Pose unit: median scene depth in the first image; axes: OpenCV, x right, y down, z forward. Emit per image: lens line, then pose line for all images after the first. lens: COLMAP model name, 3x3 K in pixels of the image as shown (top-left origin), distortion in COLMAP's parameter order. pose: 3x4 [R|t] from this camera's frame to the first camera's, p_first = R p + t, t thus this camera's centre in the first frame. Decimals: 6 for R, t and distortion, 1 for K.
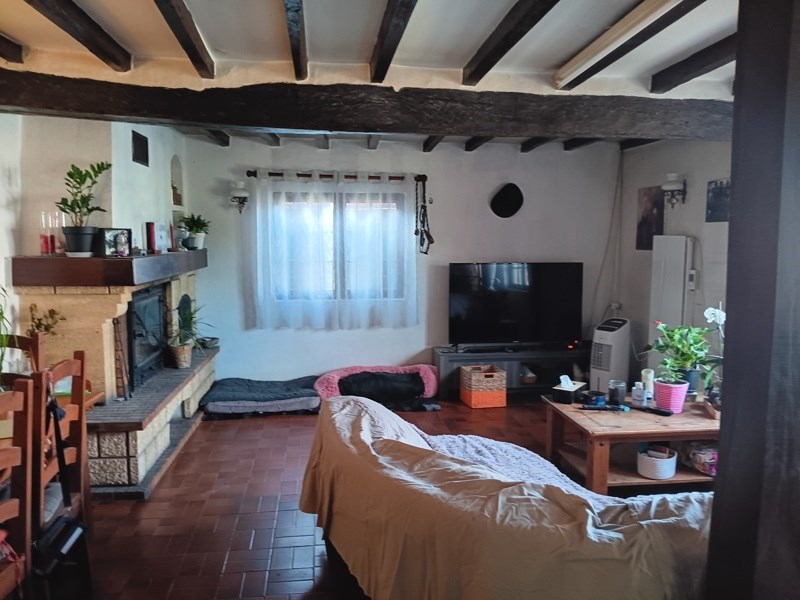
lens RADIAL K [[637.0, 0, 400.0], [0, 637.0, 300.0], [0, 0, 1]] dist [0.147483, -0.273137]
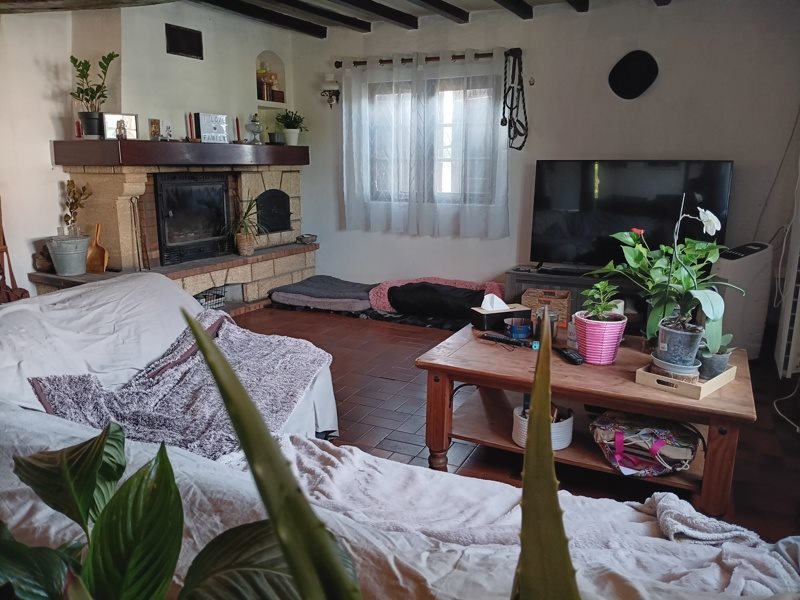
lens RADIAL K [[637.0, 0, 400.0], [0, 637.0, 300.0], [0, 0, 1]] dist [0.147483, -0.273137]
pose [[0.820966, 0.119659, -0.558299, 0.419761], [-0.059948, 0.990453, 0.124130, 0.026517], [0.567822, -0.068437, 0.820301, 0.230737]]
